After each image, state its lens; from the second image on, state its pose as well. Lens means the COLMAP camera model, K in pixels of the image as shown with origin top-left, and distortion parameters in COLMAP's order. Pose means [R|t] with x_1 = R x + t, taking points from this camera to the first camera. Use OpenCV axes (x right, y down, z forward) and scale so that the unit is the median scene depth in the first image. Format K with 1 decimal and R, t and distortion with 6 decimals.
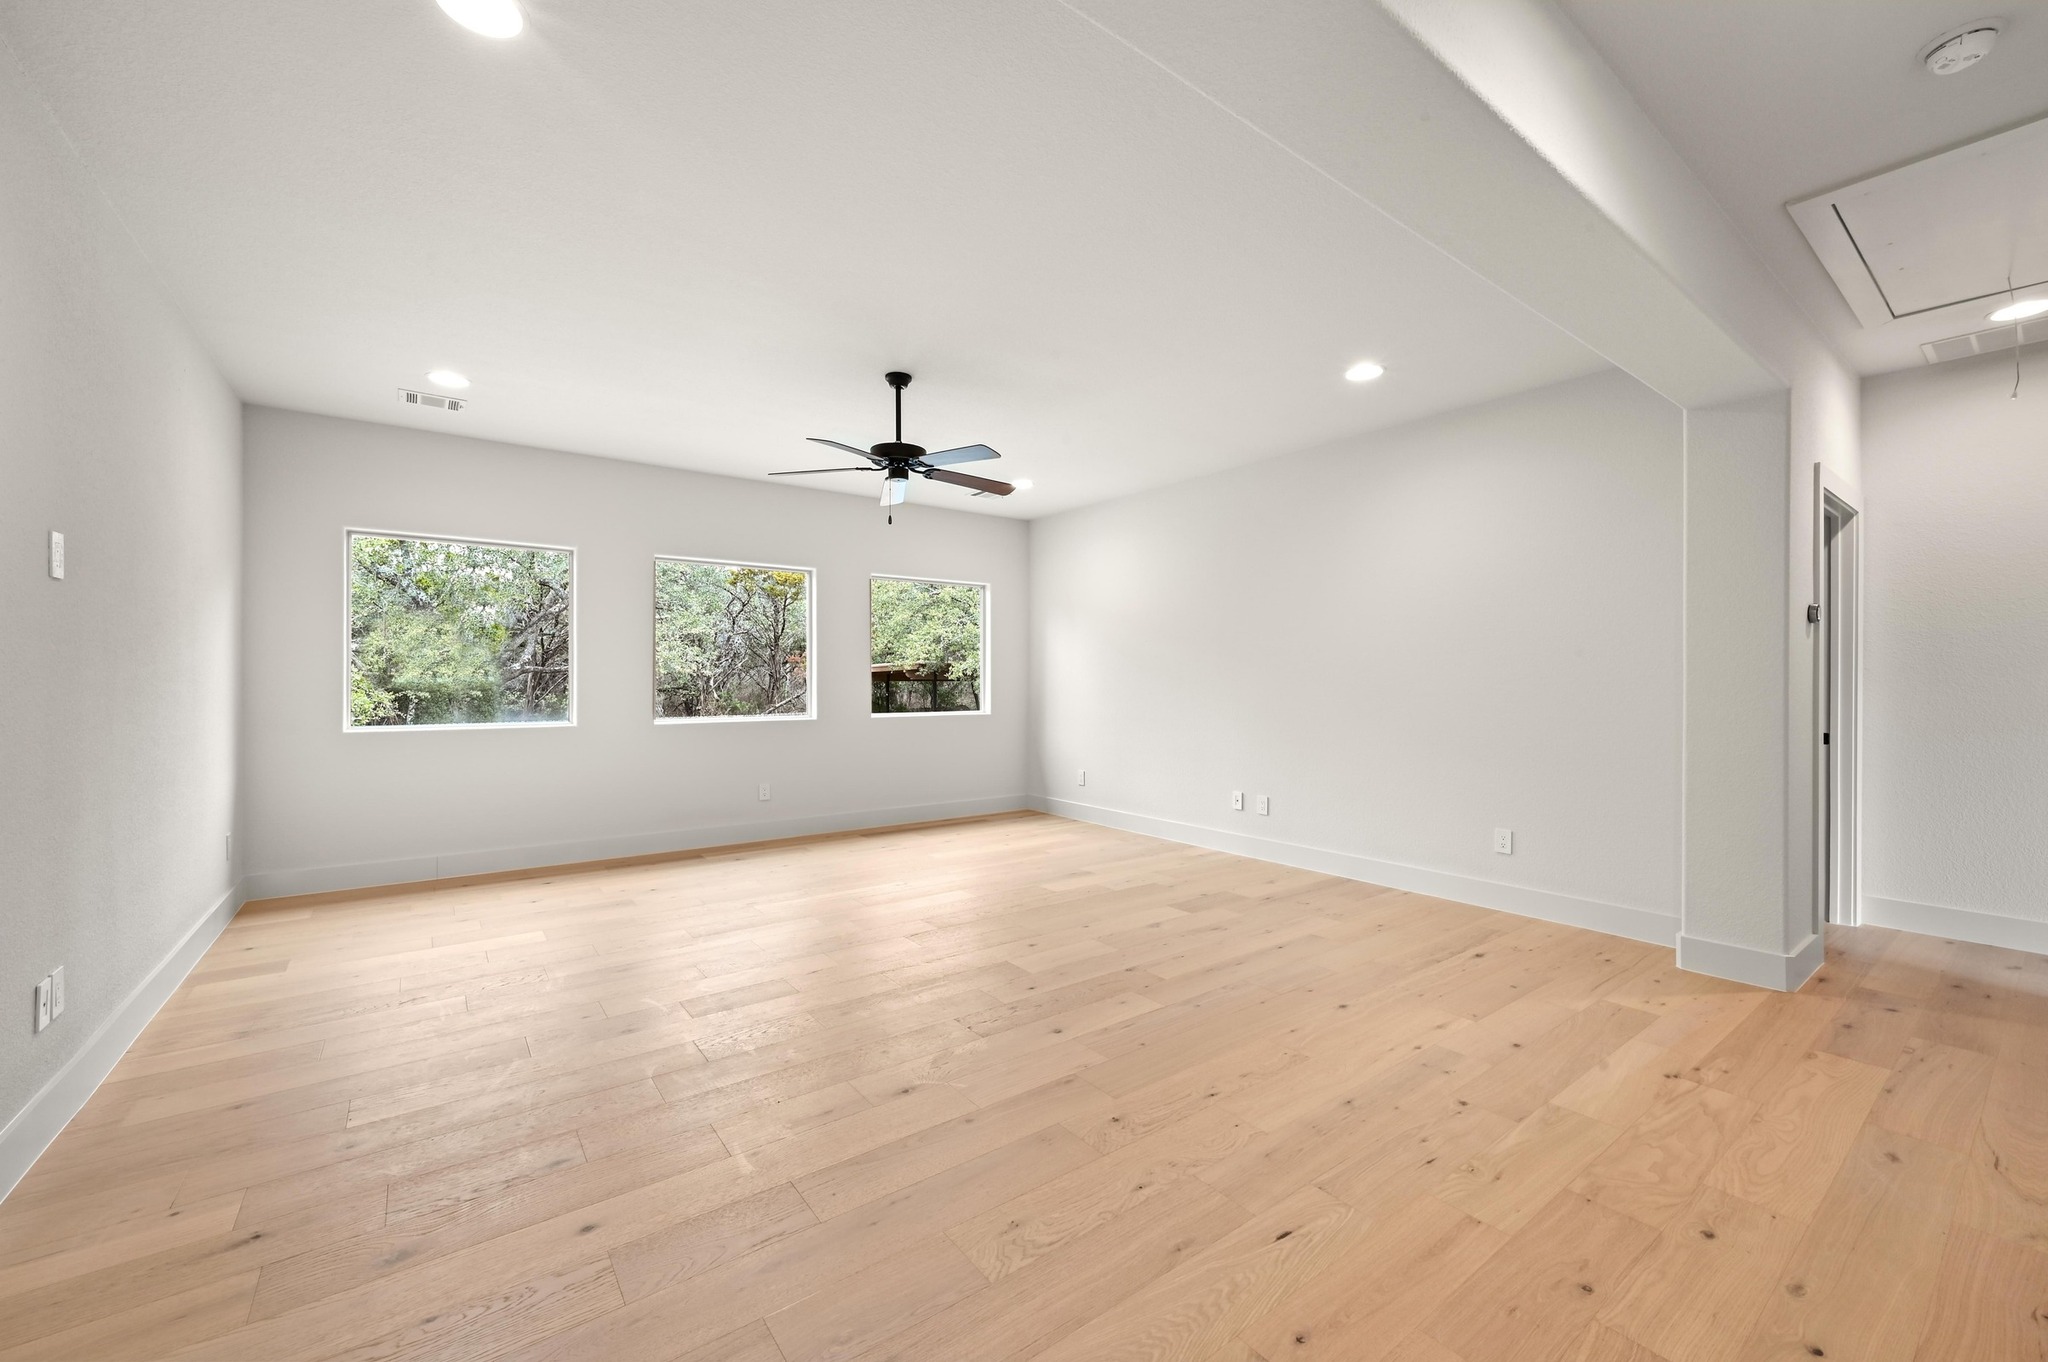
lens RADIAL K [[807.5, 0, 1028.4], [0, 807.5, 688.0], [0, 0, 1]] dist [0.002195, 0.000386]
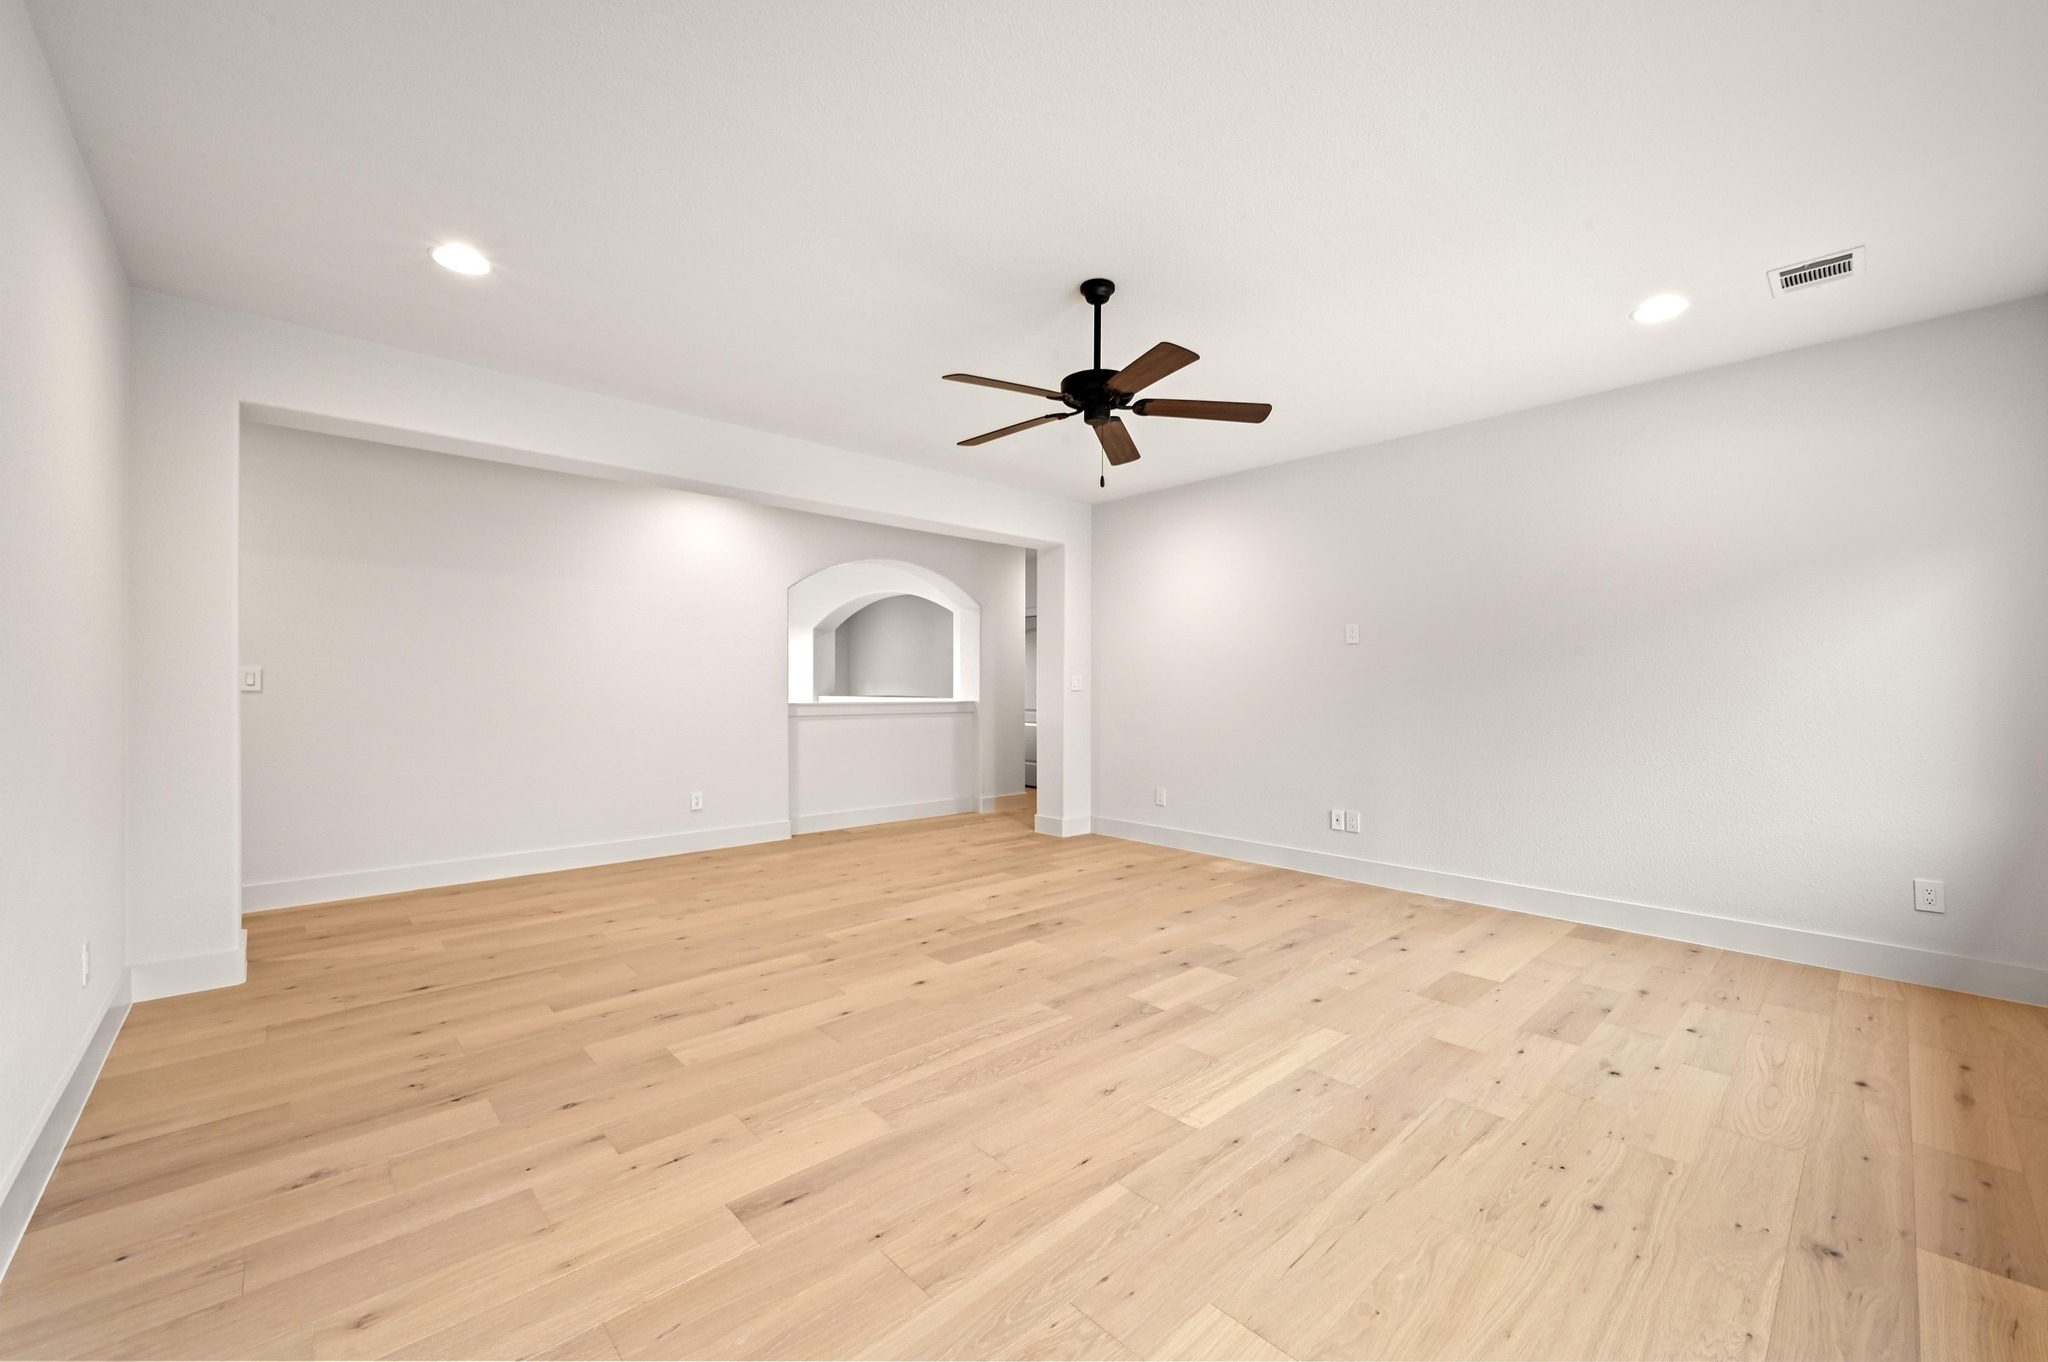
lens RADIAL K [[807.5, 0, 1028.4], [0, 807.5, 688.0], [0, 0, 1]] dist [0.002195, 0.000386]
pose [[-0.994251, -0.003106, -0.107025, -0.018561], [-0.004054, 0.999954, 0.008643, -0.015575], [0.106993, 0.009027, -0.994219, 2.055993]]
